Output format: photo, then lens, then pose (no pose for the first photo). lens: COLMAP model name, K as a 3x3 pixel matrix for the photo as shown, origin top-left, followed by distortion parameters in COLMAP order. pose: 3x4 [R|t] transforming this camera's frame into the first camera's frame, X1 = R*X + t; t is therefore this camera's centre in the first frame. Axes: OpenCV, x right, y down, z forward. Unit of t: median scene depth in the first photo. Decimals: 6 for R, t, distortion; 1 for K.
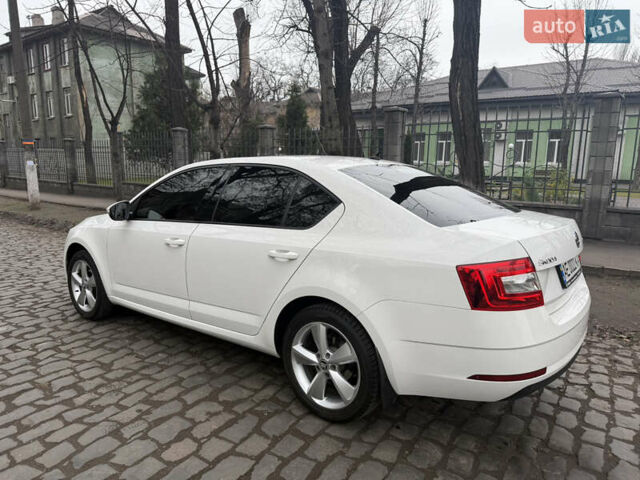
lens RADIAL K [[445.2, 0, 317.6], [0, 445.2, 236.4], [0, 0, 1]] dist [0.025023, -0.035828]
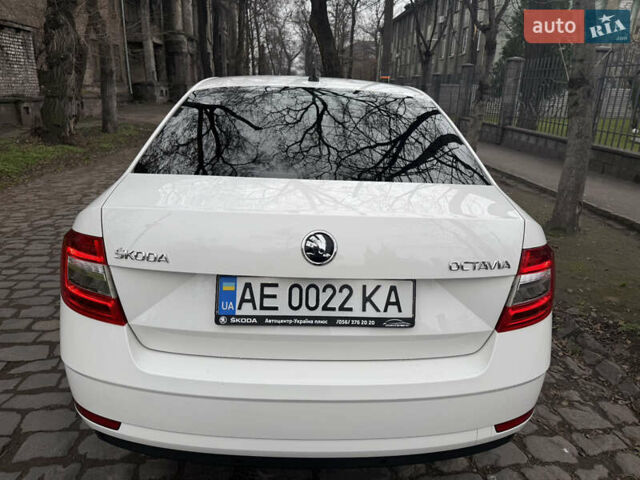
lens RADIAL K [[445.2, 0, 320.3], [0, 445.2, 237.8], [0, 0, 1]] dist [0.025023, -0.035828]
pose [[0.644351, 0.246792, -0.723813, 0.724070], [-0.147530, 0.968831, 0.199000, -0.076051], [0.750364, -0.021442, 0.660677, 0.549239]]
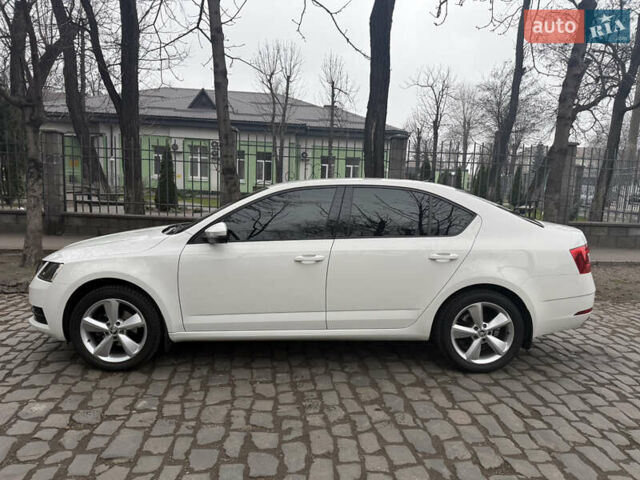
lens RADIAL K [[445.2, 0, 321.7], [0, 445.2, 243.2], [0, 0, 1]] dist [0.025023, -0.035828]
pose [[0.768018, -0.064982, 0.637123, -0.992656], [0.075585, 0.997083, 0.010582, -0.032965], [-0.635952, 0.040029, 0.770690, 0.192367]]
